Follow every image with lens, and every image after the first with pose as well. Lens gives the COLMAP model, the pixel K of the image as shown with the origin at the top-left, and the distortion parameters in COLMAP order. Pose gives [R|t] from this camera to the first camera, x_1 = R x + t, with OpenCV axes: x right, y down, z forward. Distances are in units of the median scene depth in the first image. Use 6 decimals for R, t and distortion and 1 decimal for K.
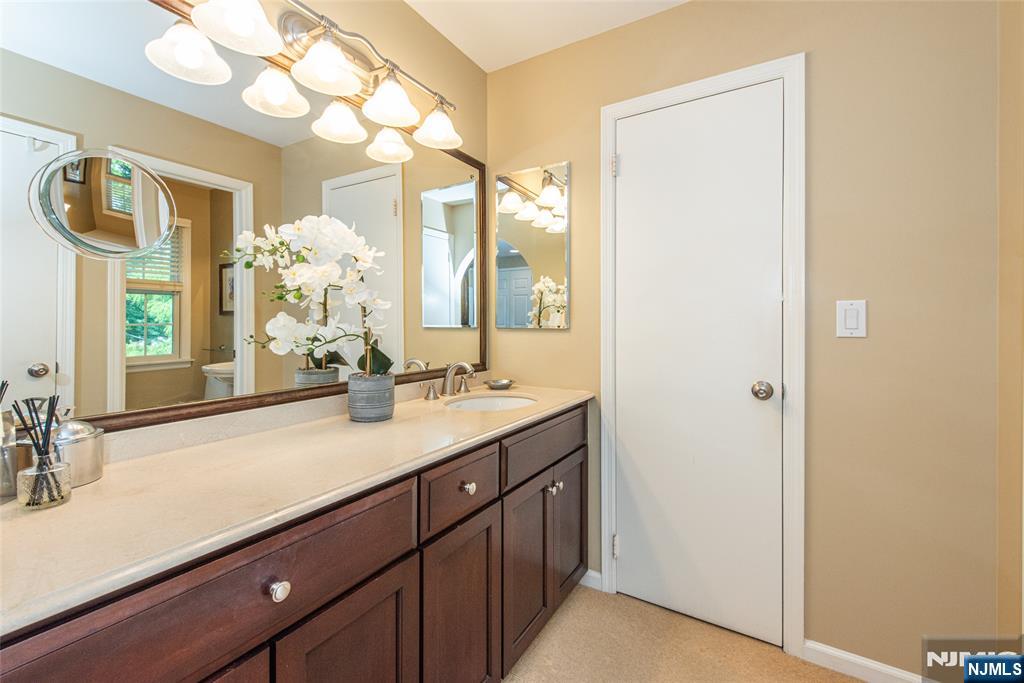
lens RADIAL K [[422.6, 0, 509.4], [0, 422.6, 331.3], [0, 0, 1]] dist [0.001579, -0.000233]
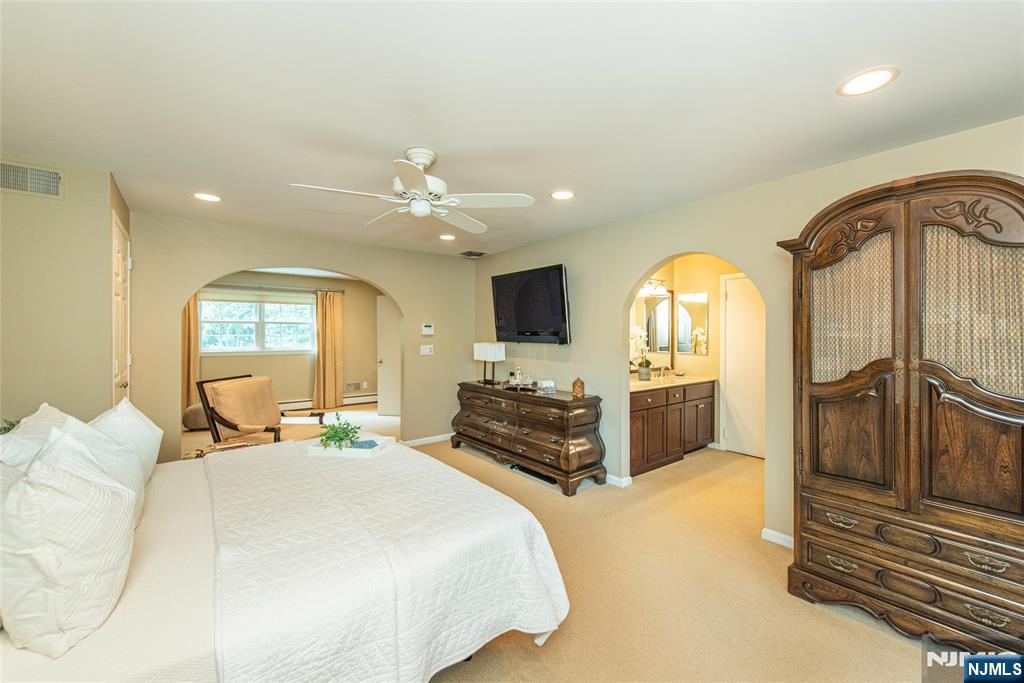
lens RADIAL K [[406.8, 0, 520.2], [0, 406.8, 339.1], [0, 0, 1]] dist [0.009123, -0.000372]
pose [[0.944238, 0.003406, -0.329247, -0.141705], [-0.003142, 0.999994, 0.001336, -0.109246], [0.329249, -0.000227, 0.944243, -1.994349]]
